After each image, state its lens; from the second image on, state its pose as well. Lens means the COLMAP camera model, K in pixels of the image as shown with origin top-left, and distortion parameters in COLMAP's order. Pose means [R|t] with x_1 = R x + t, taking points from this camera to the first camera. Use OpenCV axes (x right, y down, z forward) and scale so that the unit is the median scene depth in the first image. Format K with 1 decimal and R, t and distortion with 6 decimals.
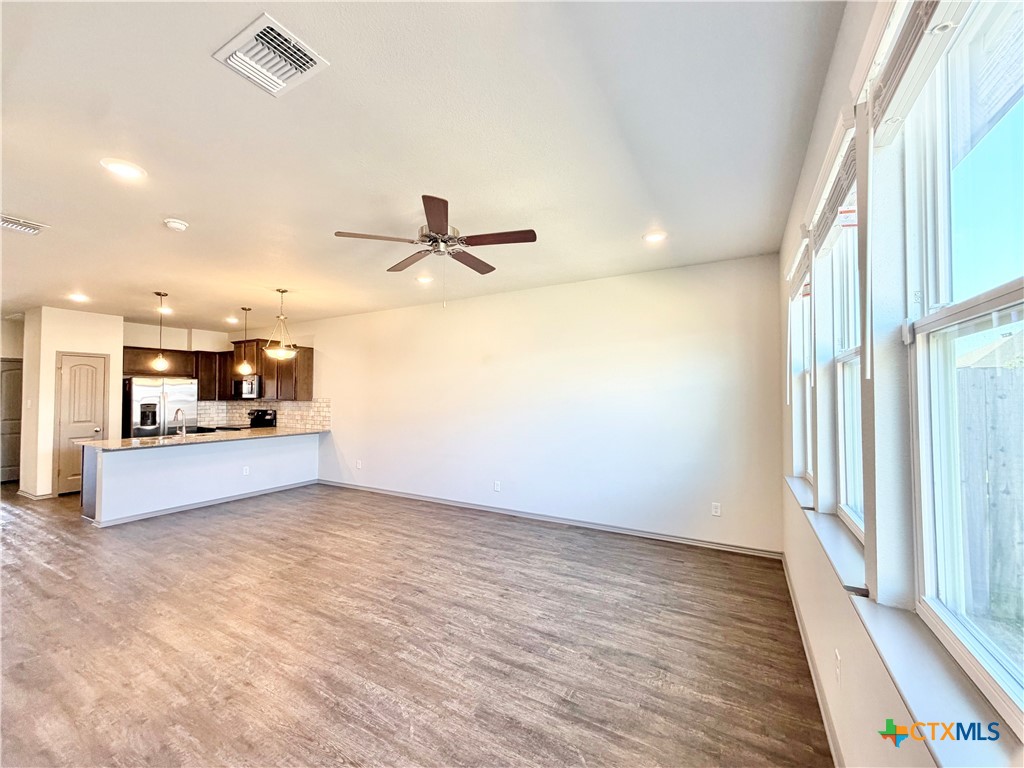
lens RADIAL K [[408.8, 0, 507.7], [0, 408.8, 385.0], [0, 0, 1]] dist [-0.000745, 0.000535]
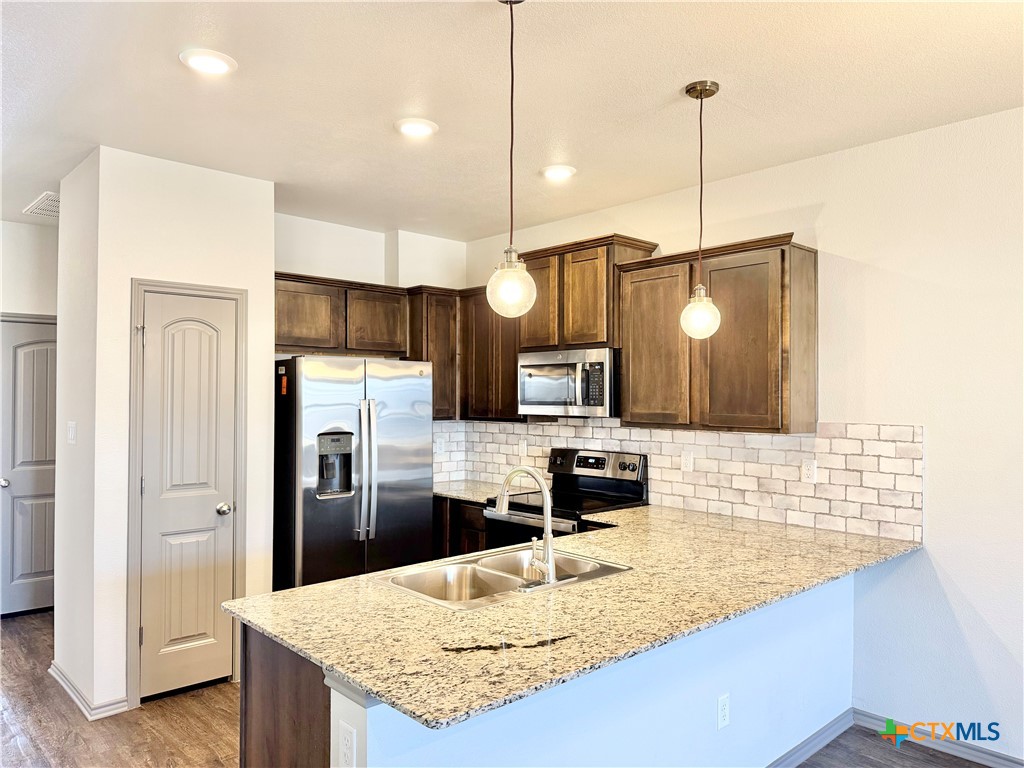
lens RADIAL K [[717.5, 0, 509.4], [0, 717.5, 384.3], [0, 0, 1]] dist [0.118094, -0.193294]
pose [[0.952719, 0.000460, -0.303853, -0.700133], [0.001869, 0.999971, 0.007373, 0.000971], [0.303848, -0.007592, 0.952690, 0.582594]]
